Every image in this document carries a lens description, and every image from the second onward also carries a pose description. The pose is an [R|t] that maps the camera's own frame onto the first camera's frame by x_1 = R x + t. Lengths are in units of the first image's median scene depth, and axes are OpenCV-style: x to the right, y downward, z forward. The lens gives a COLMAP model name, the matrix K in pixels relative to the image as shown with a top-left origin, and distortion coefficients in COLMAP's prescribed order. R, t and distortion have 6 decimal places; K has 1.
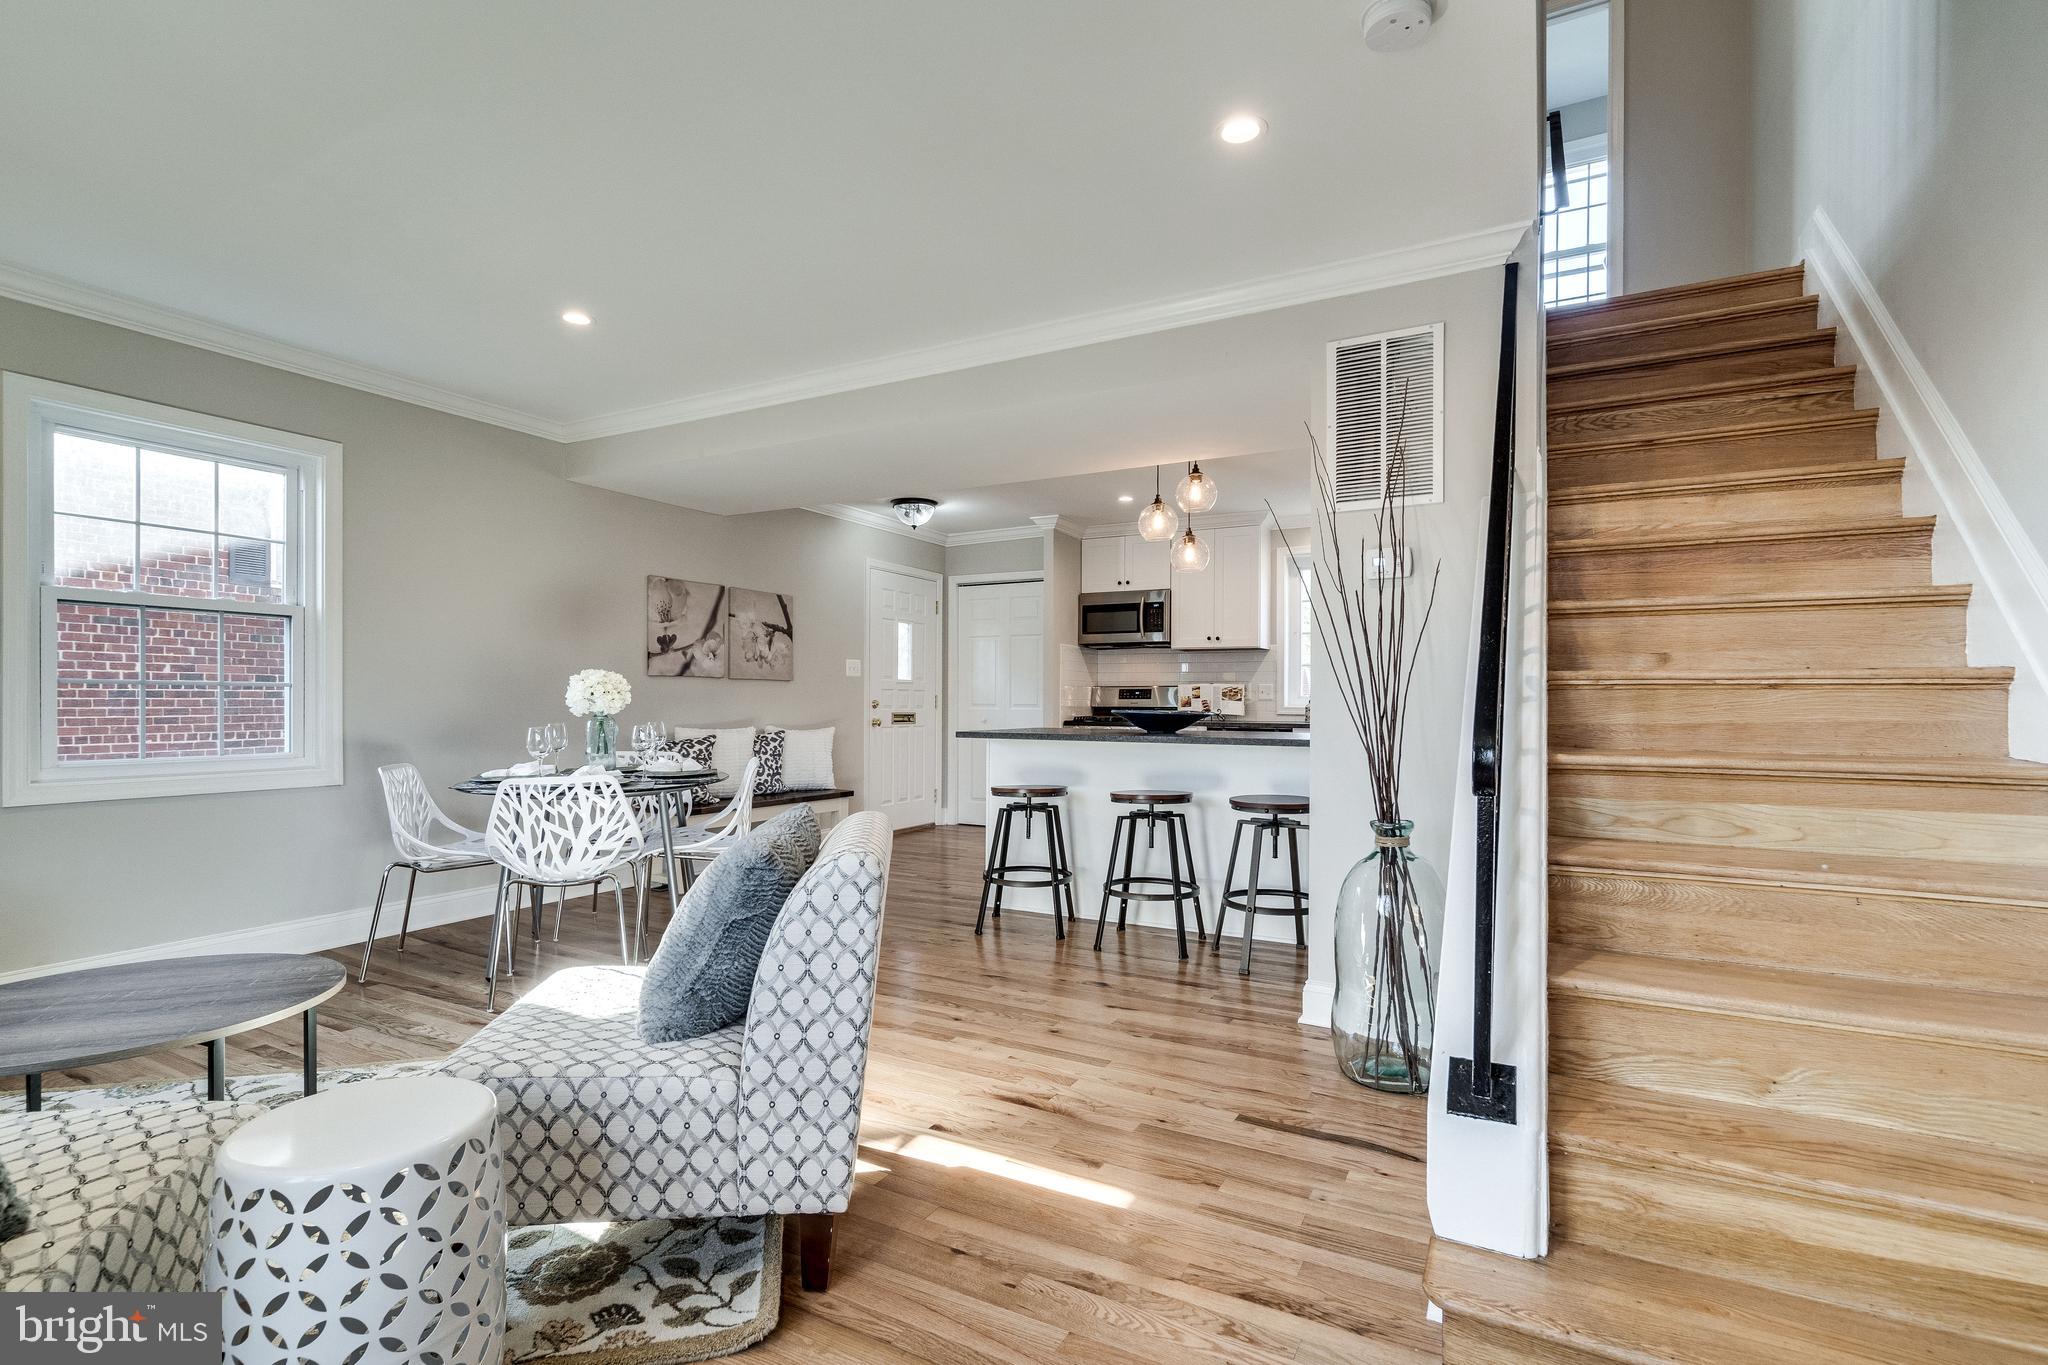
lens RADIAL K [[964.6, 0, 1022.3], [0, 964.6, 709.4], [0, 0, 1]] dist [0.000258, -0.000013]
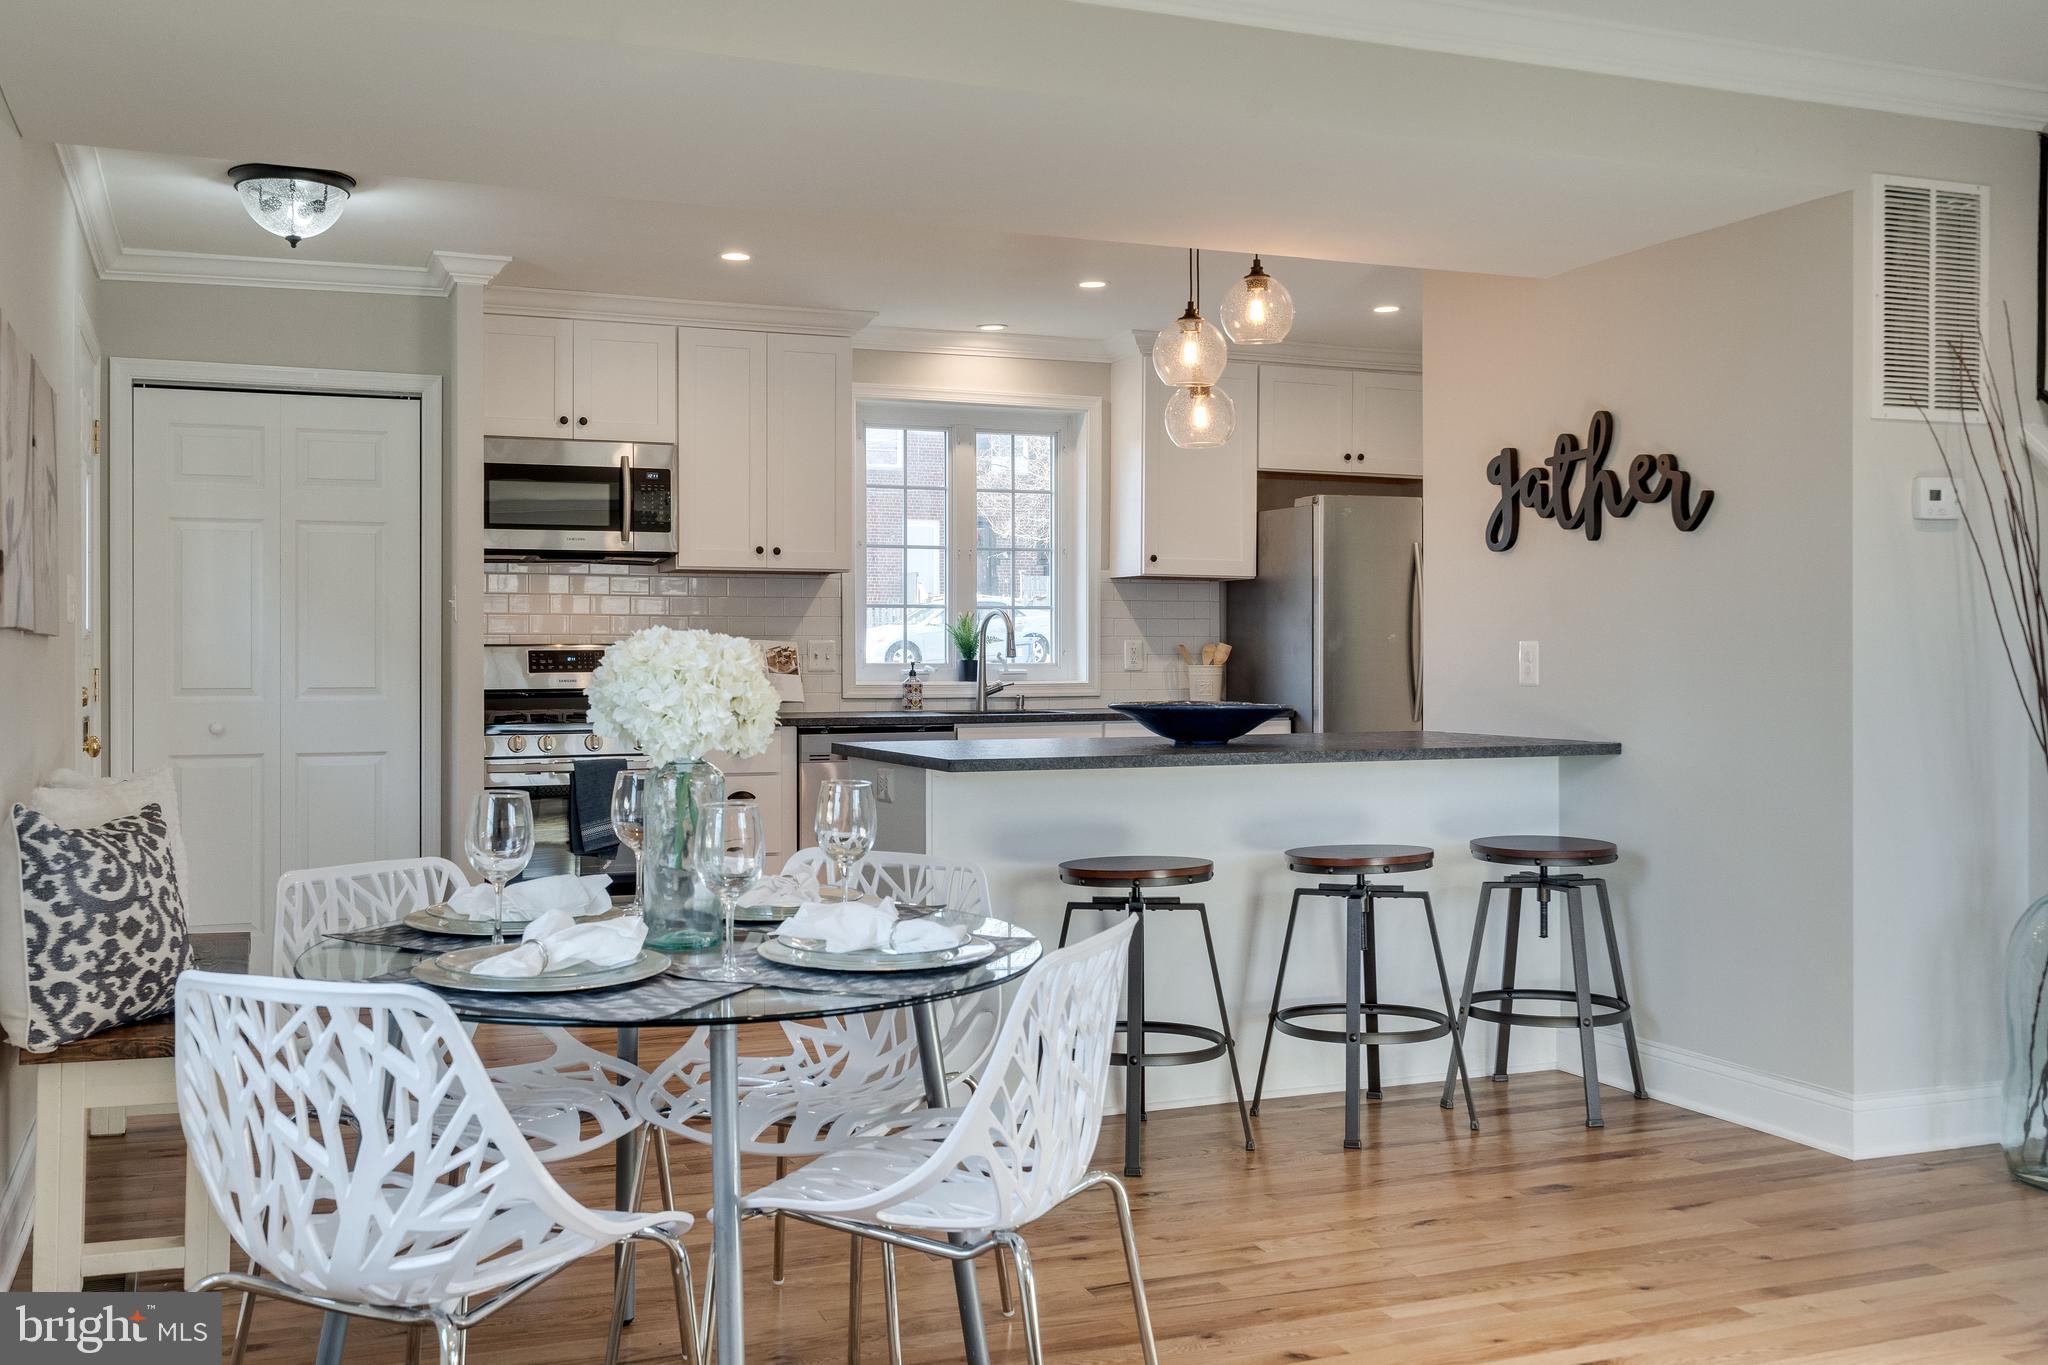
lens RADIAL K [[2028.2, 0, 1029.1], [0, 2028.2, 580.6], [0, 0, 1]] dist [0.212443, 0.001318]
pose [[0.627736, 0.023097, 0.778083, -0.719128], [0.011511, 0.999175, -0.038947, -0.020025], [-0.778341, 0.033405, 0.626952, 0.302830]]
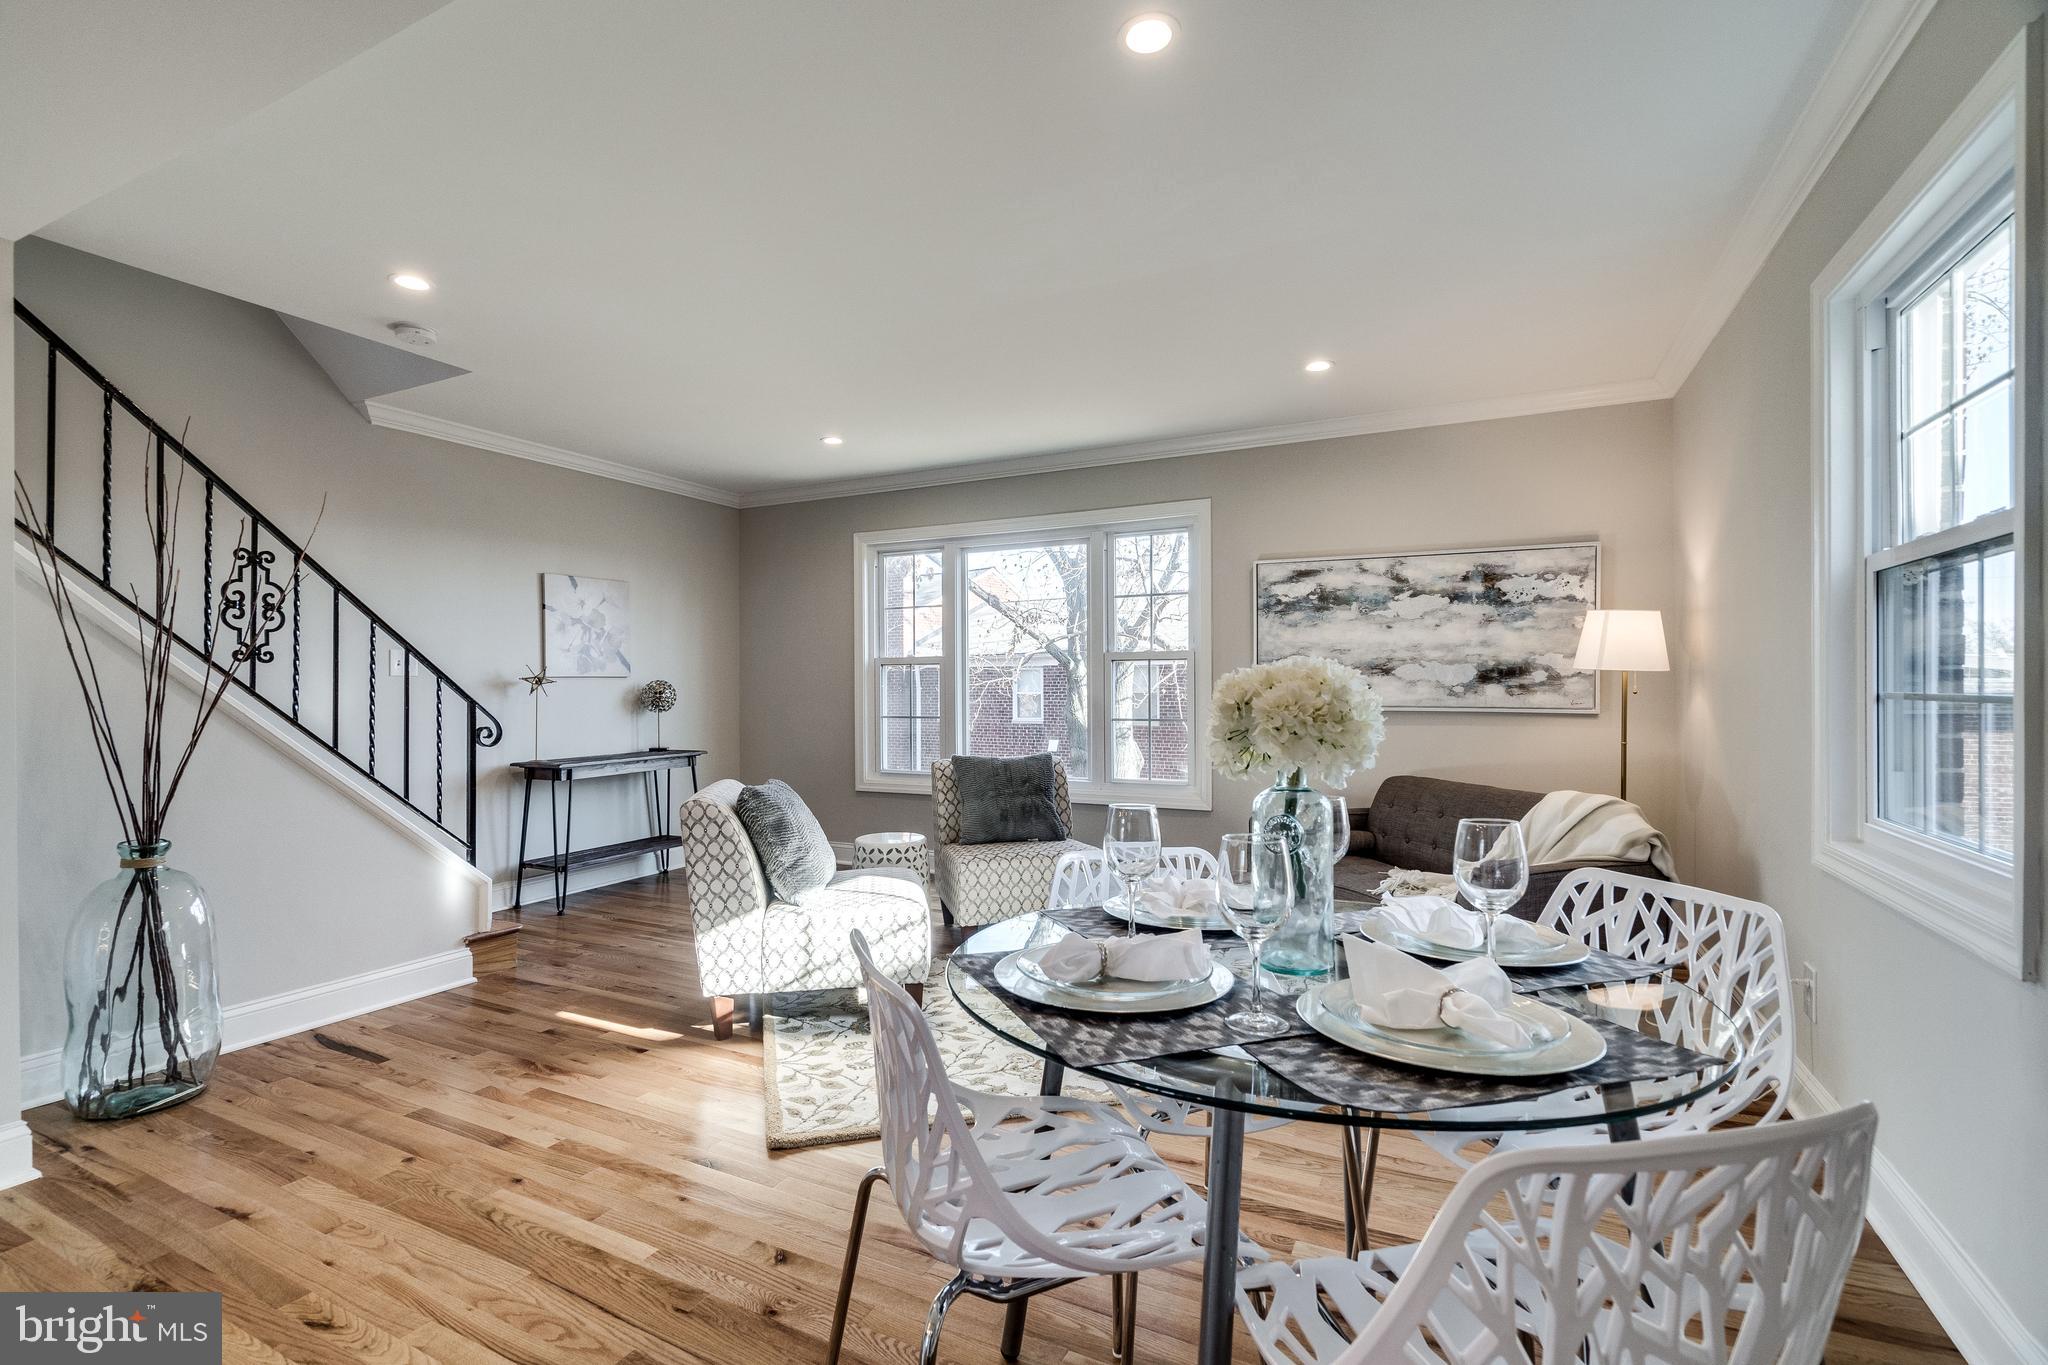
lens RADIAL K [[934.3, 0, 1009.7], [0, 934.3, 697.9], [0, 0, 1]] dist [-0.000586, 0.000070]
pose [[-0.999430, 0.000108, -0.033767, -0.235538], [-0.000530, 0.999822, 0.018877, -0.025106], [0.033763, 0.018884, -0.999251, 0.995972]]
